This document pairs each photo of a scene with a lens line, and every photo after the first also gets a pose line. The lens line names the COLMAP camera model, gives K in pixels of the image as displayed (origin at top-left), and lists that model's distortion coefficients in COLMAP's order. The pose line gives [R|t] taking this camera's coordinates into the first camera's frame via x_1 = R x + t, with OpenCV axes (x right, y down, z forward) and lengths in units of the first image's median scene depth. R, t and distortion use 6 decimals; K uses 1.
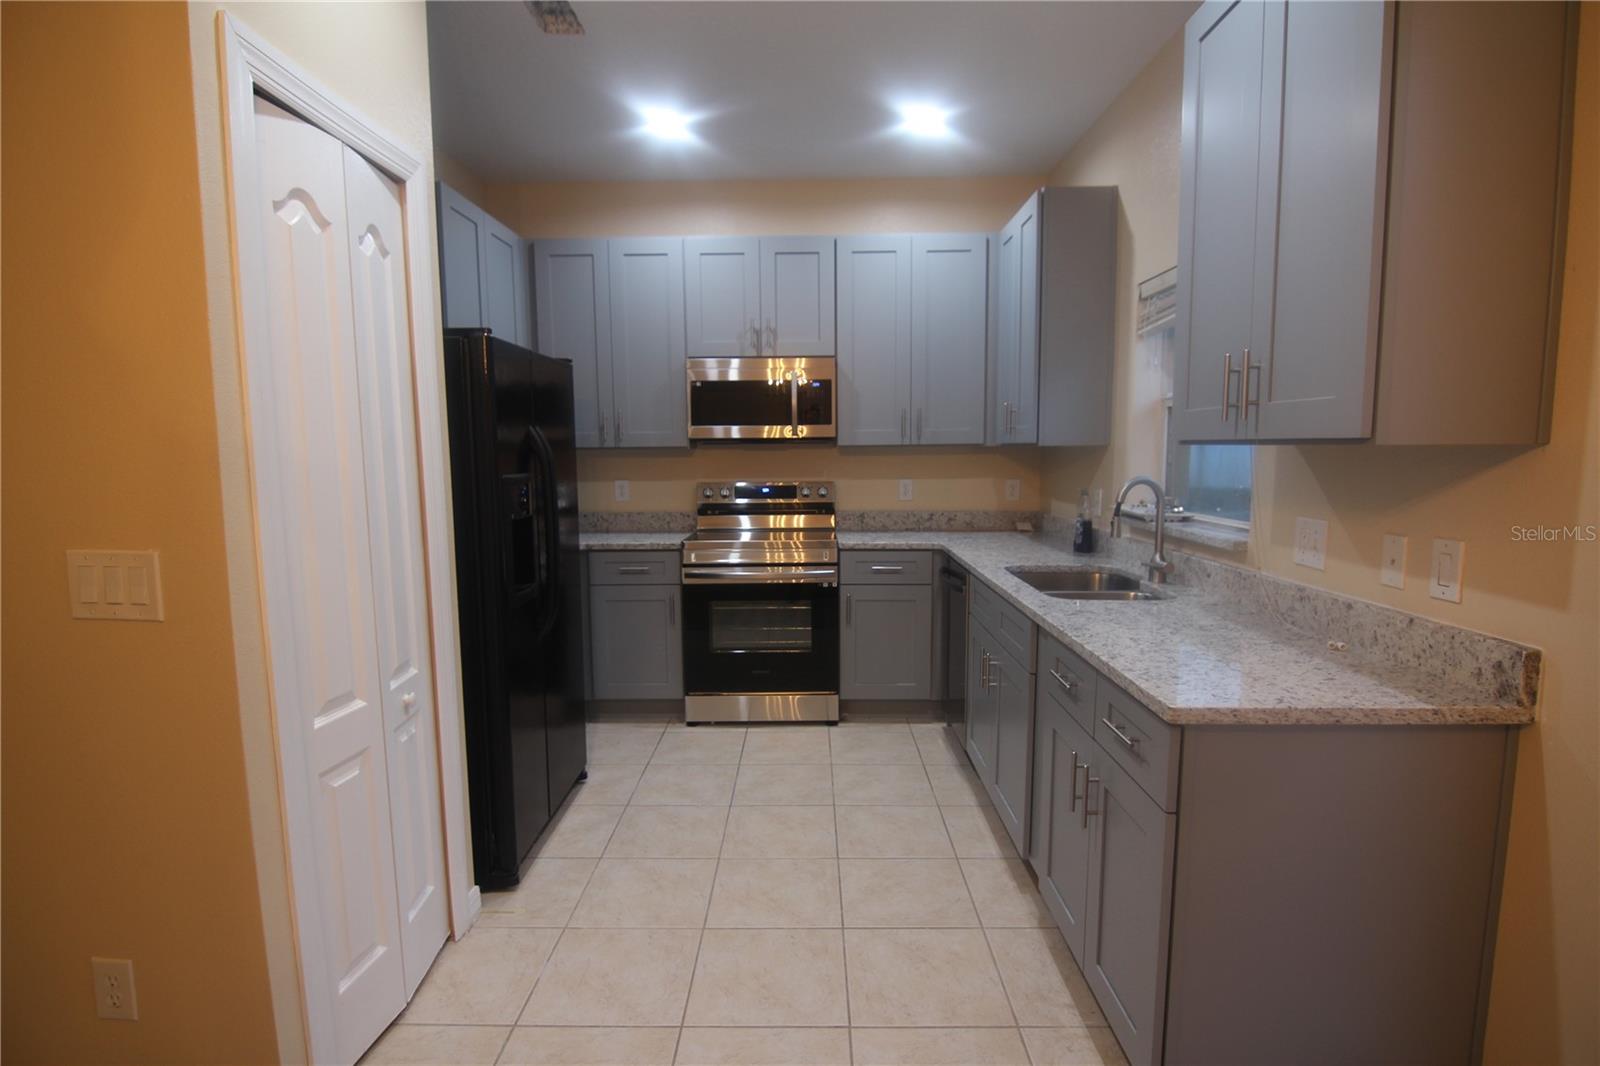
lens RADIAL K [[809.5, 0, 799.1], [0, 809.5, 537.1], [0, 0, 1]] dist [-0.012897, -0.005435]
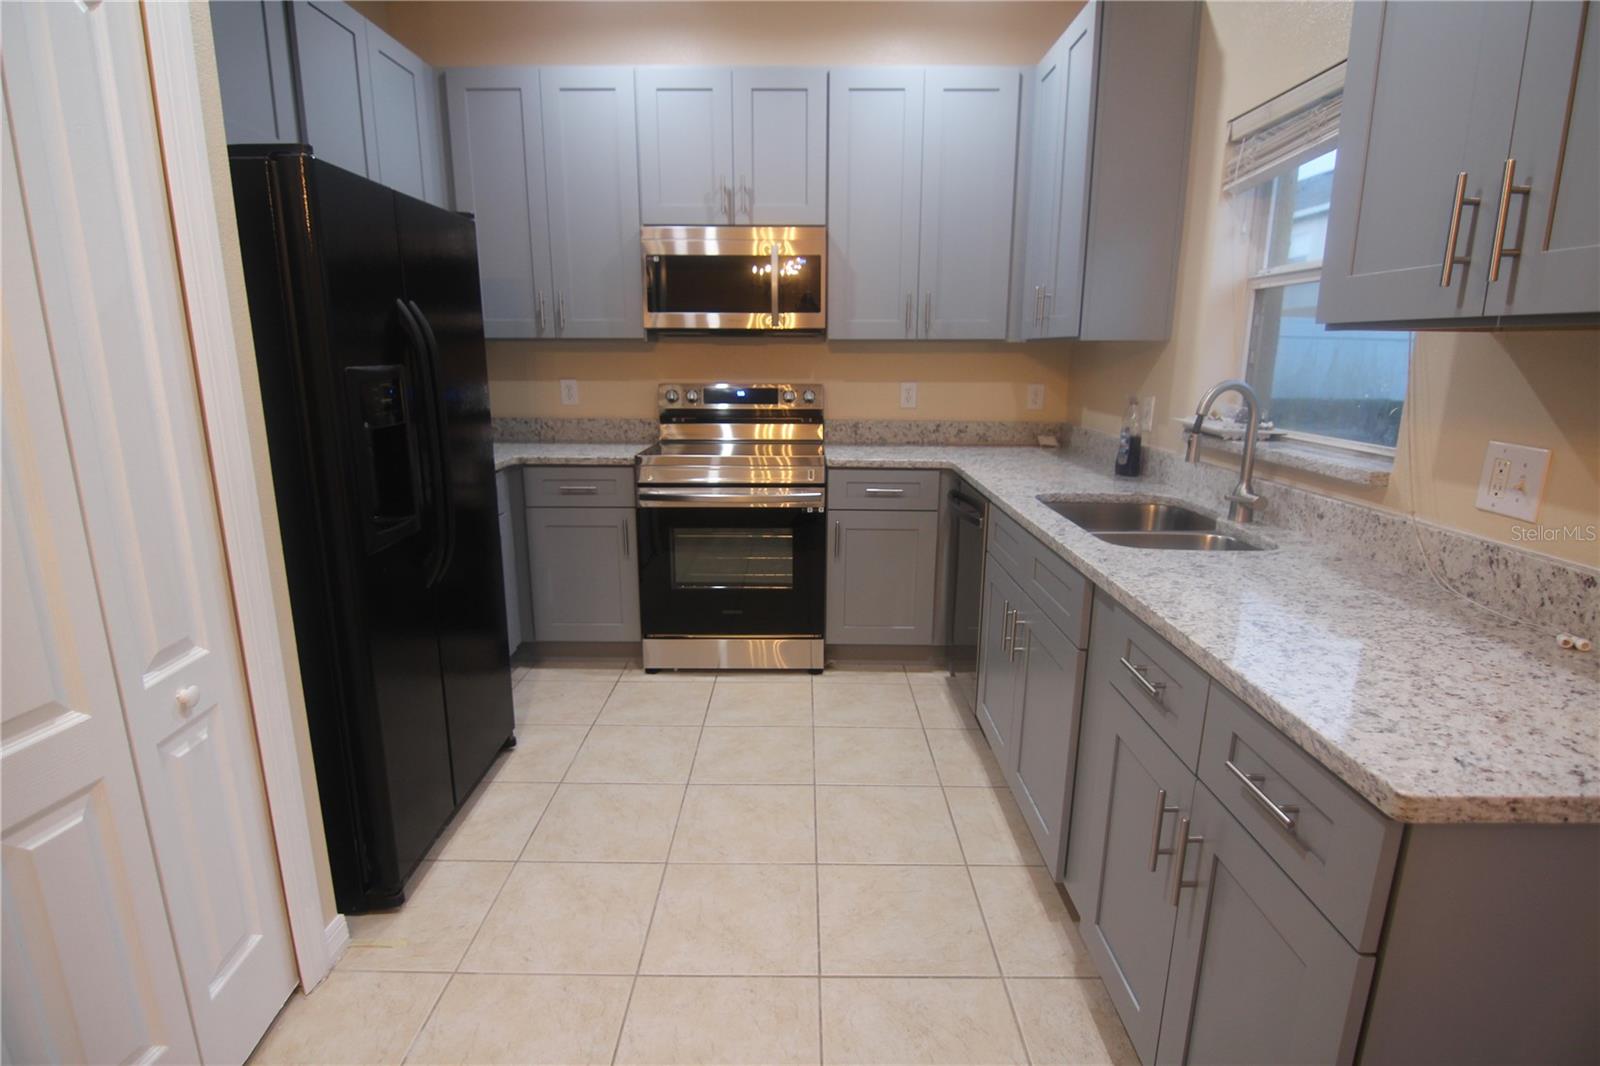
lens RADIAL K [[809.5, 0, 800.6], [0, 809.5, 536.5], [0, 0, 1]] dist [-0.012897, -0.005435]
pose [[0.999898, 0.009820, 0.010393, 0.018497], [-0.010944, 0.993379, 0.114365, -0.010975], [-0.009201, -0.114467, 0.993384, 0.220802]]
